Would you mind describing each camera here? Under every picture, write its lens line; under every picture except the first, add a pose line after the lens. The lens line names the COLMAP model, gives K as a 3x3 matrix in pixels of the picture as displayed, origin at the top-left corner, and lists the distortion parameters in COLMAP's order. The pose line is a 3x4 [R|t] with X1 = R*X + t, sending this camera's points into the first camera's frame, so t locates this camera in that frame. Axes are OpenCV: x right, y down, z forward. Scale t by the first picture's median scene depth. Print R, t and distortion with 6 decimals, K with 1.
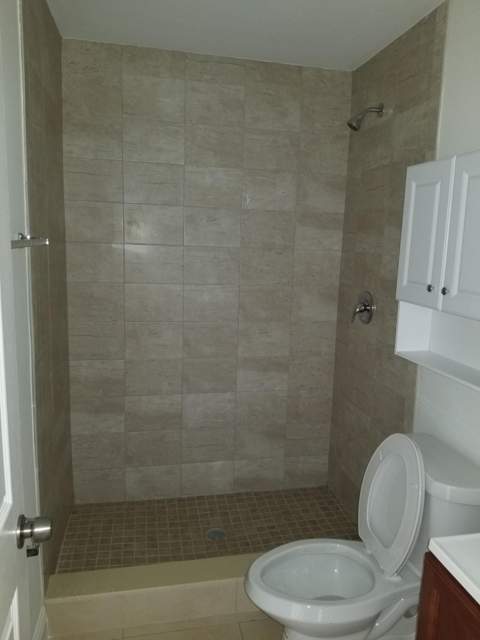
lens RADIAL K [[496.6, 0, 251.9], [0, 496.6, 318.3], [0, 0, 1]] dist [0.086151, -0.132606]
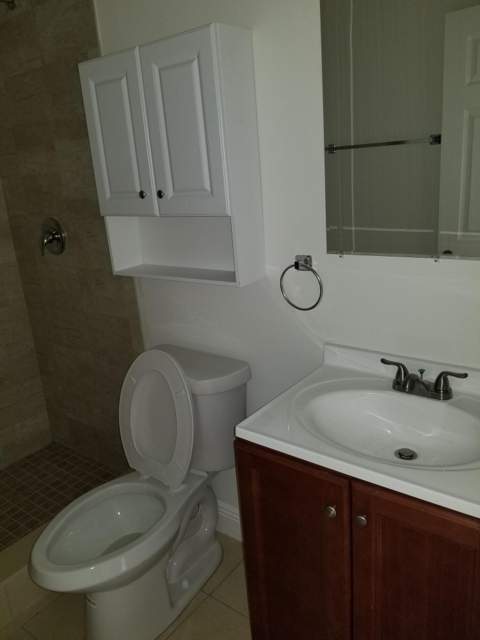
lens RADIAL K [[504.0, 0, 239.5], [0, 504.0, 304.3], [0, 0, 1]] dist [0.086527, -0.152760]
pose [[0.769847, -0.259182, 0.583233, -0.097804], [0.201598, 0.965796, 0.163086, 0.017719], [-0.605553, -0.007973, 0.795765, 0.100026]]
